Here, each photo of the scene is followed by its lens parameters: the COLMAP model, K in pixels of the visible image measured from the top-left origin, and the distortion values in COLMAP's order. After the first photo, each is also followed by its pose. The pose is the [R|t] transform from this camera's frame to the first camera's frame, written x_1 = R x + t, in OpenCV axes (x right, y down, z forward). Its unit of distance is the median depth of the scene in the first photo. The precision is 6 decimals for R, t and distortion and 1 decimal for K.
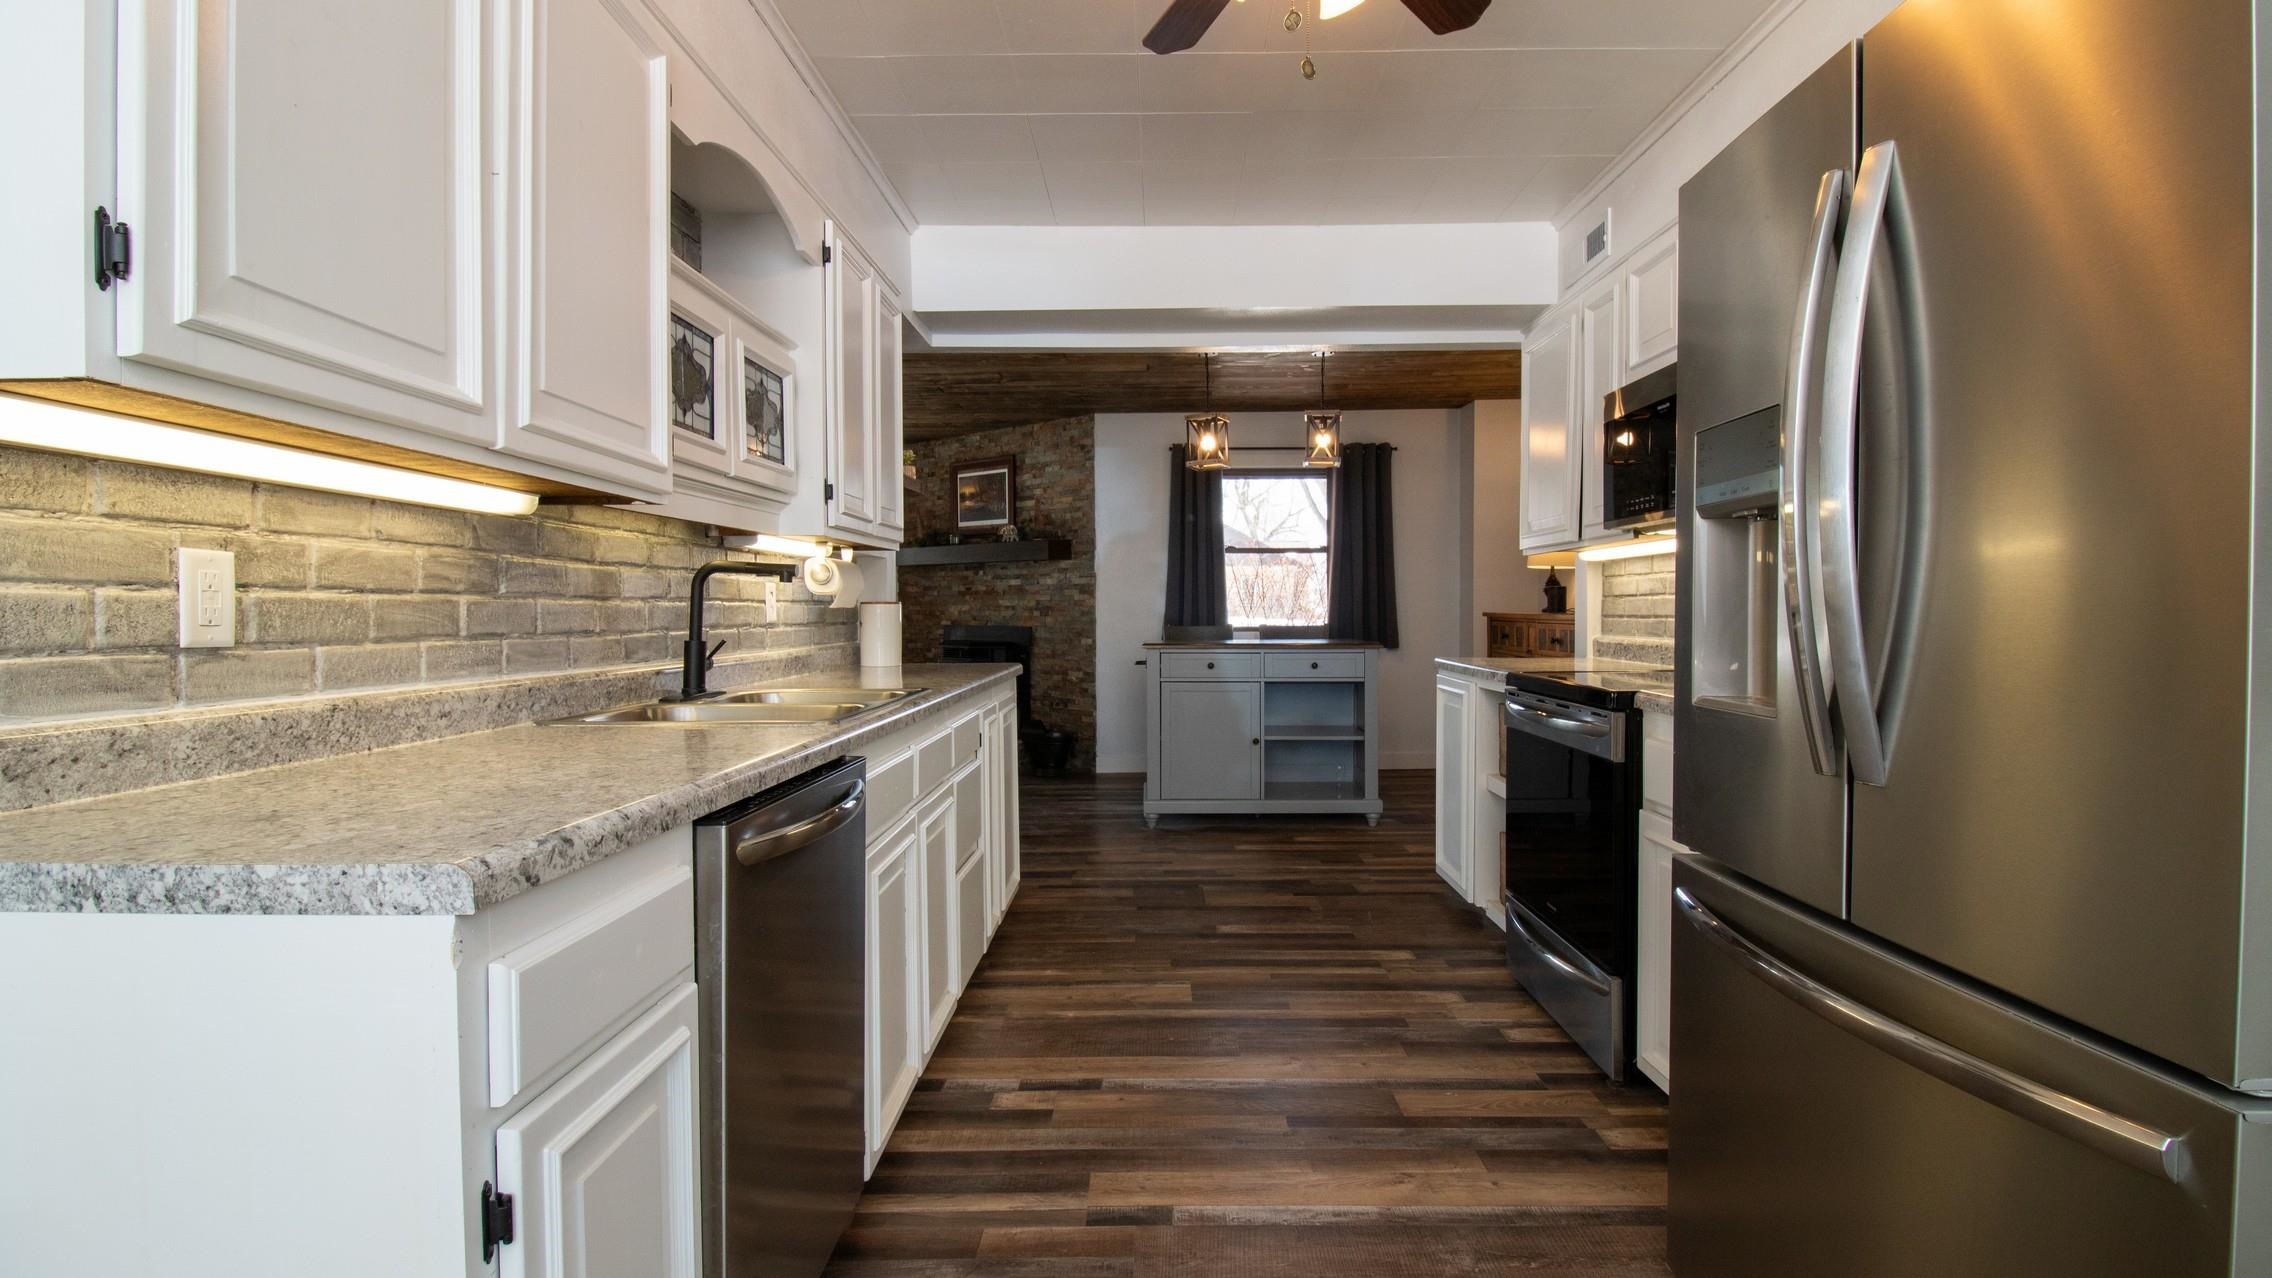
lens RADIAL K [[1060.9, 0, 1154.2], [0, 1060.9, 636.6], [0, 0, 1]] dist [0.005910, -0.015726]
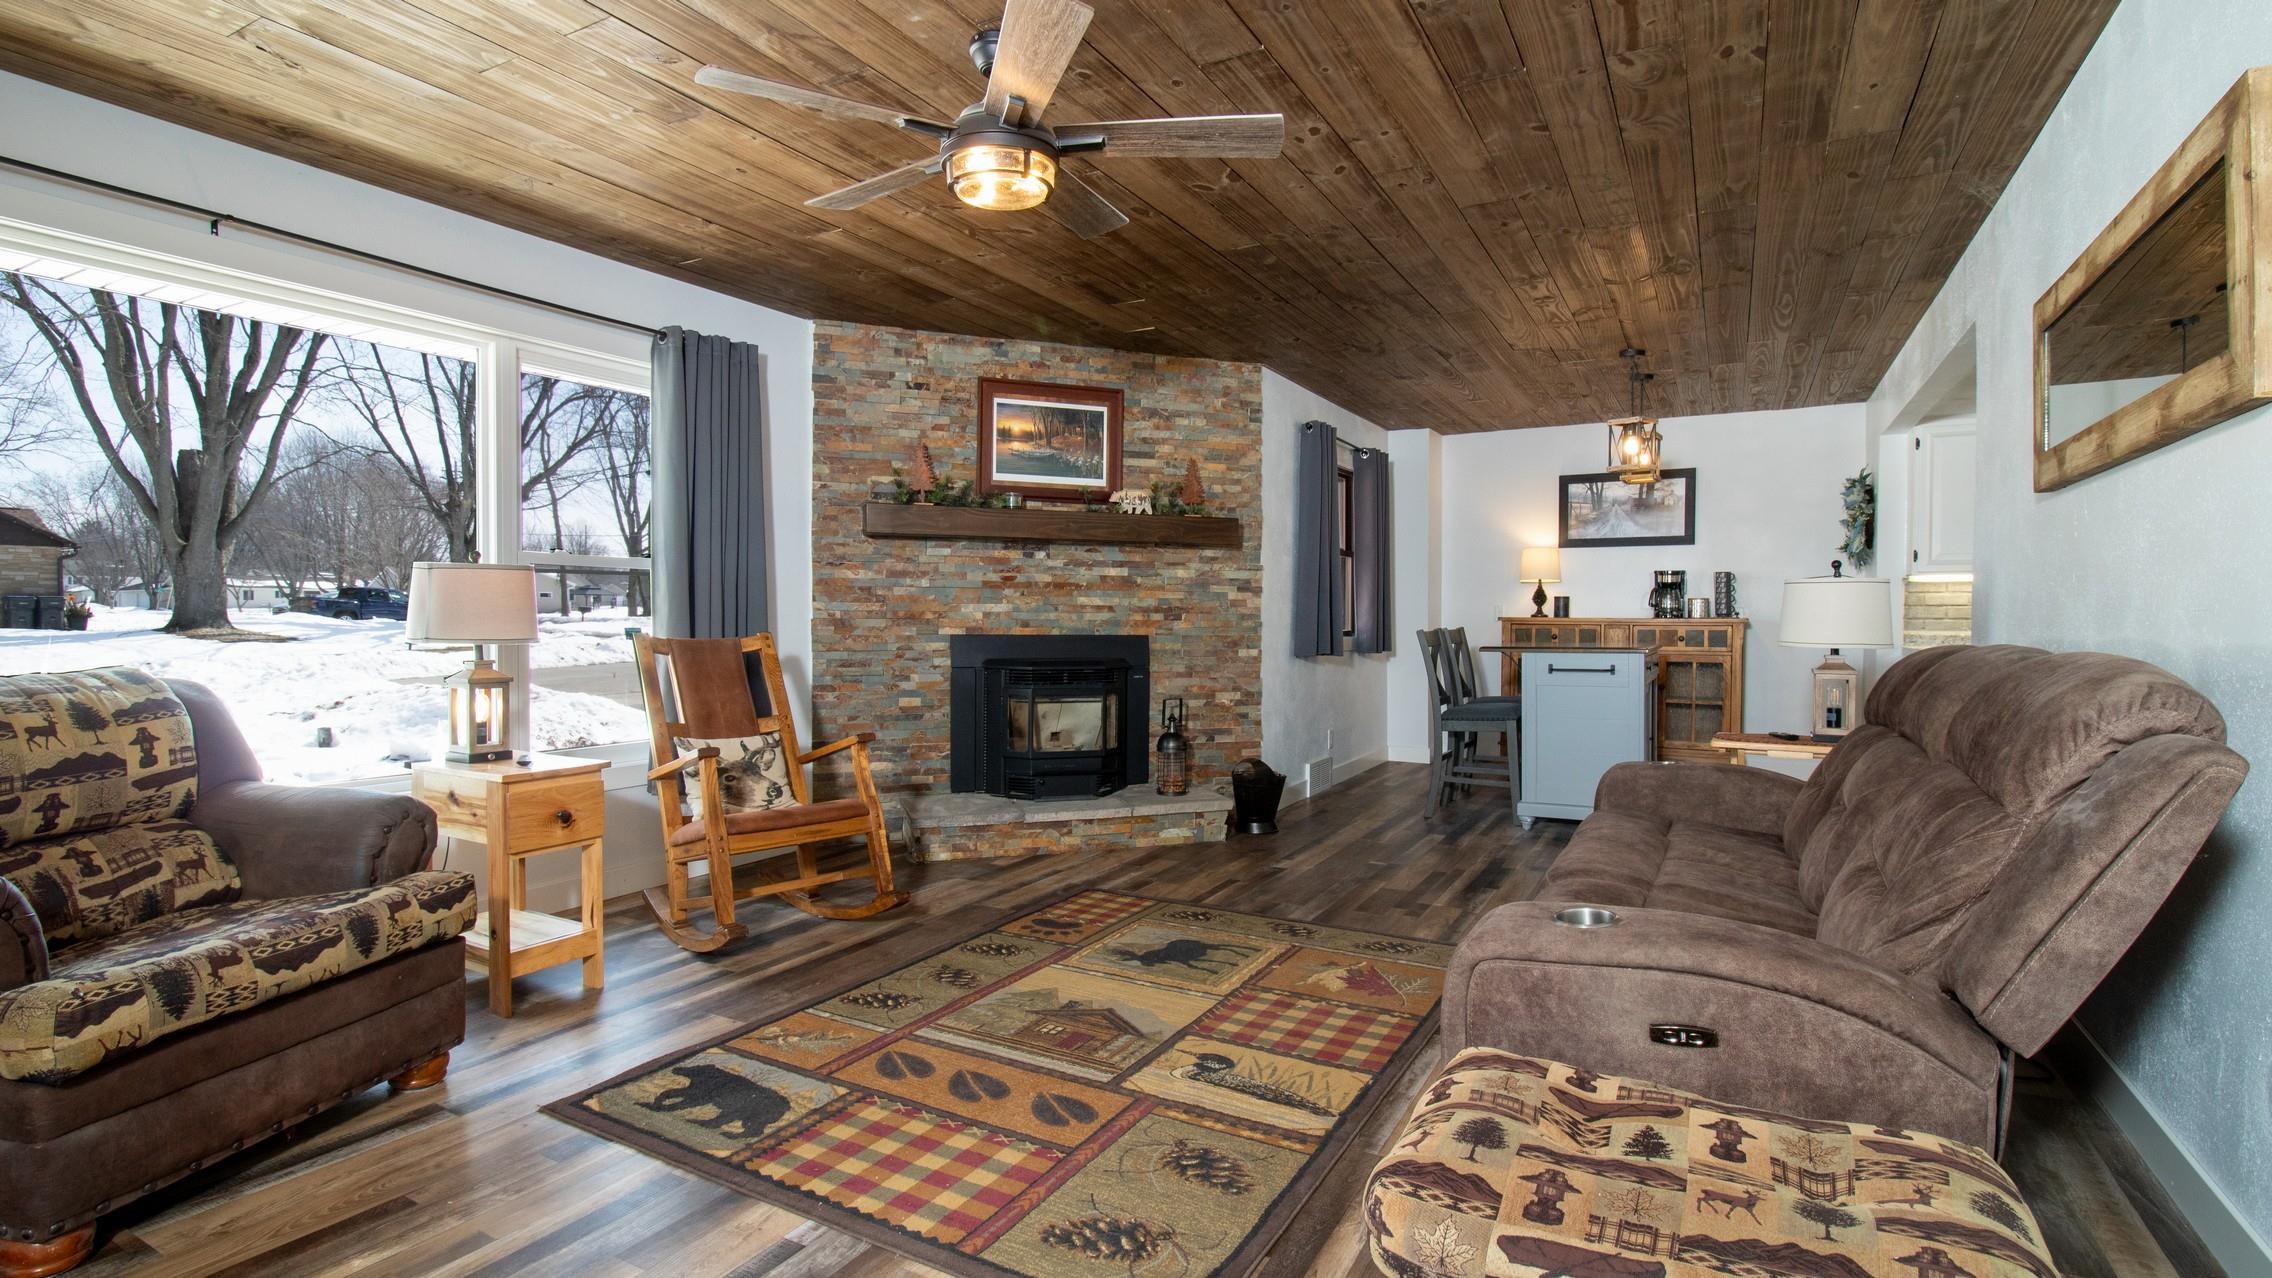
lens RADIAL K [[1060.9, 0, 1154.2], [0, 1060.9, 636.6], [0, 0, 1]] dist [0.005910, -0.015726]
pose [[0.475896, -0.013606, 0.879396, -0.759465], [0.016966, 0.999836, 0.006288, -0.013100], [-0.879338, 0.011927, 0.476049, 0.668389]]
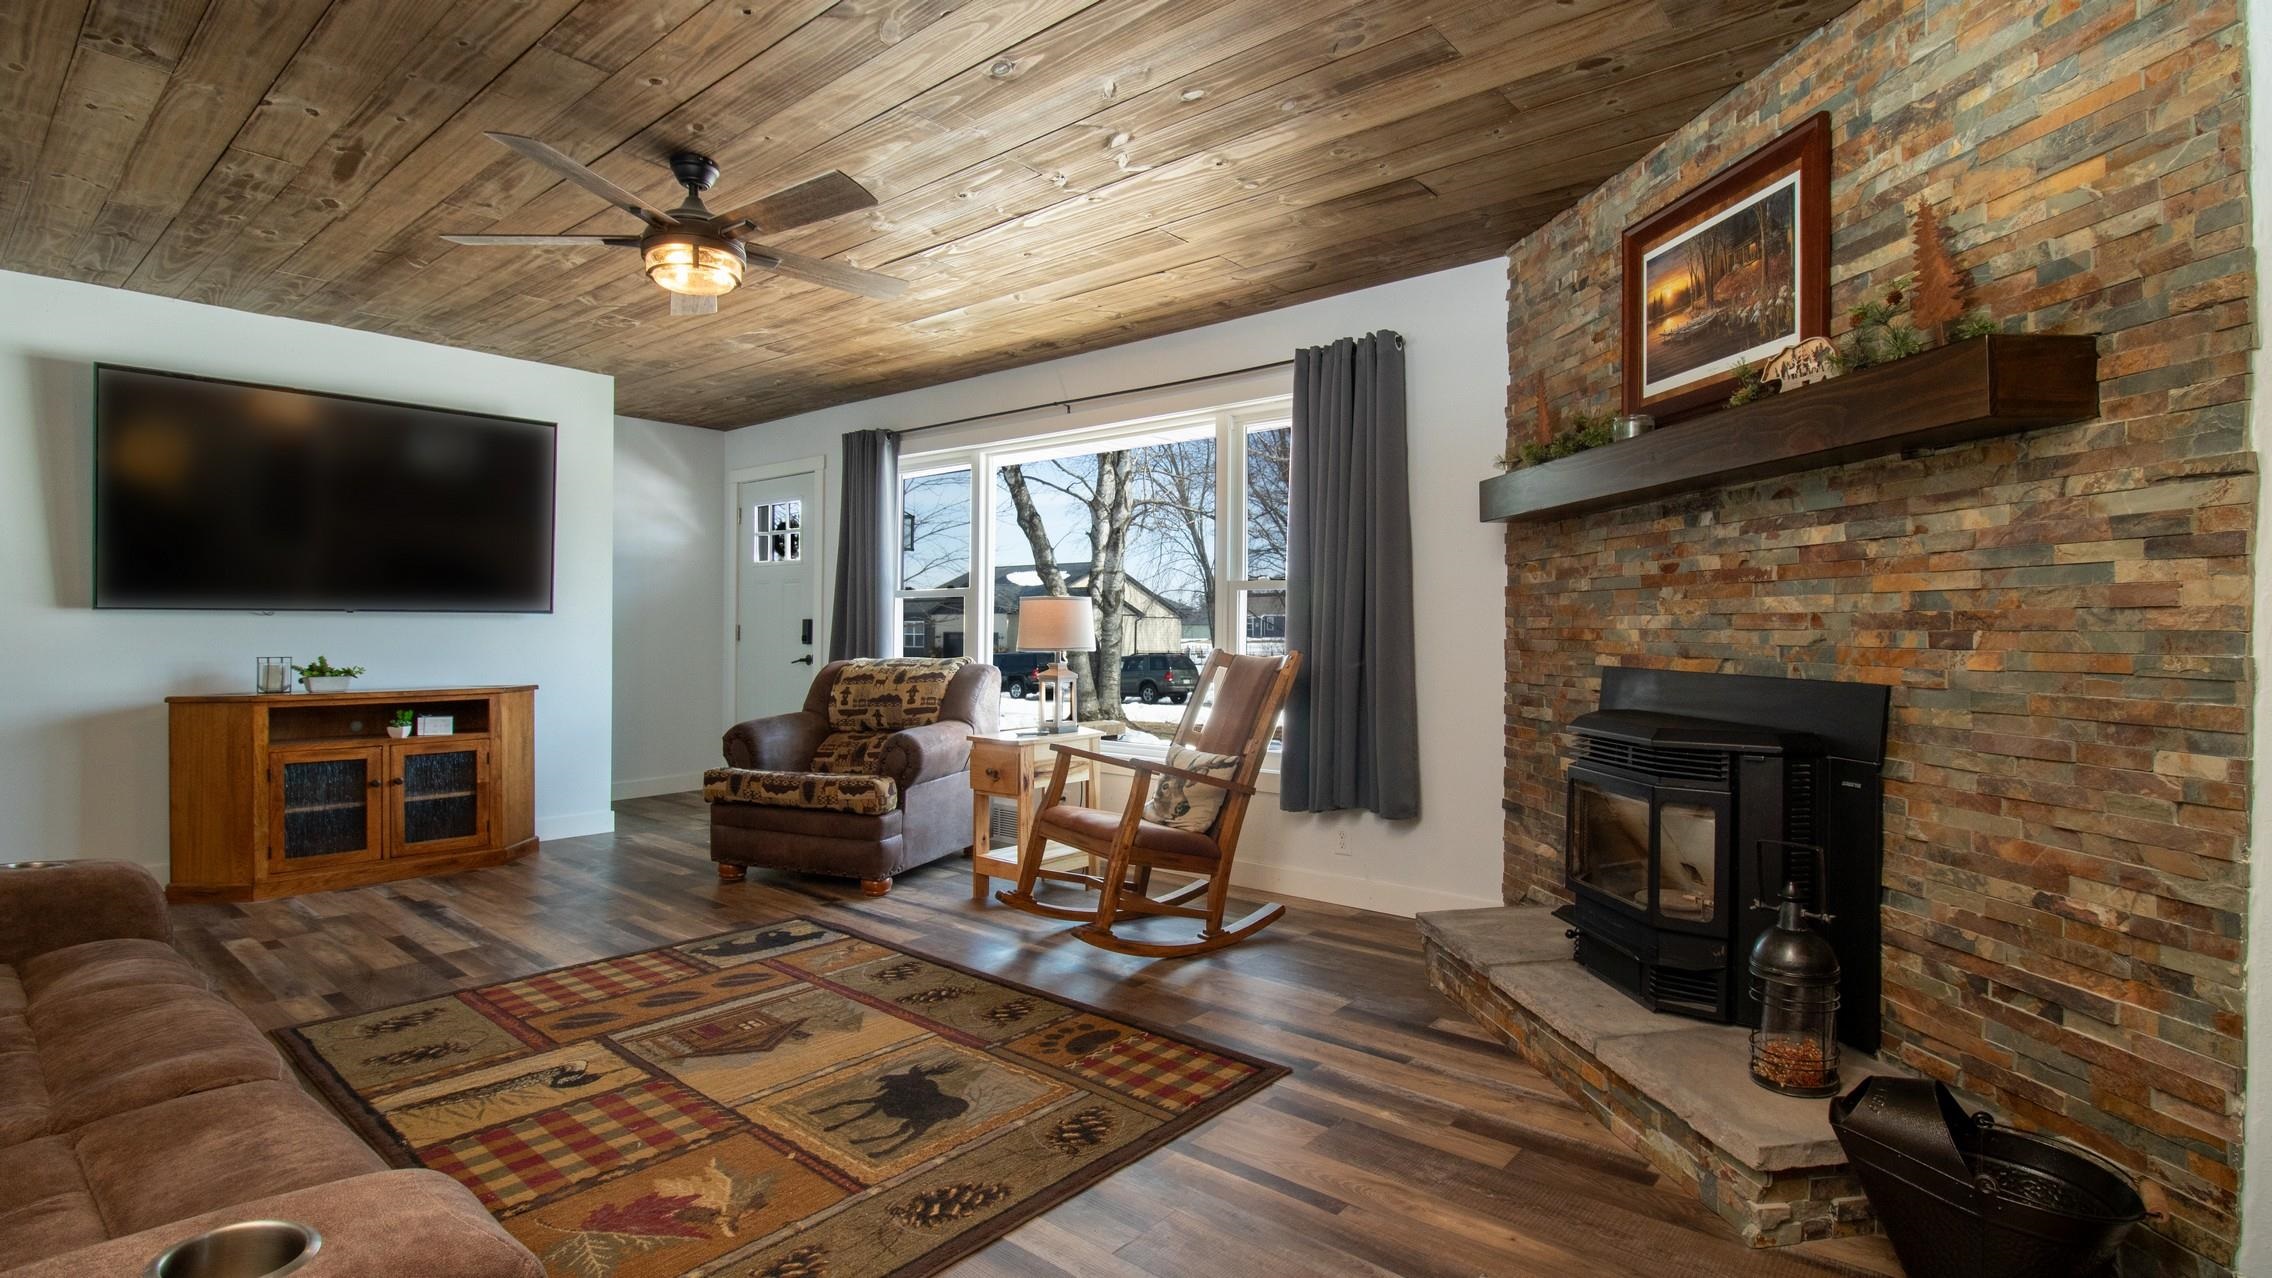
lens RADIAL K [[1060.9, 0, 1154.2], [0, 1060.9, 636.6], [0, 0, 1]] dist [0.005910, -0.015726]
pose [[0.772999, 0.010345, -0.634323, -0.089673], [-0.023523, 0.999647, -0.012363, -0.014600], [0.633971, 0.024478, 0.772969, 0.668747]]
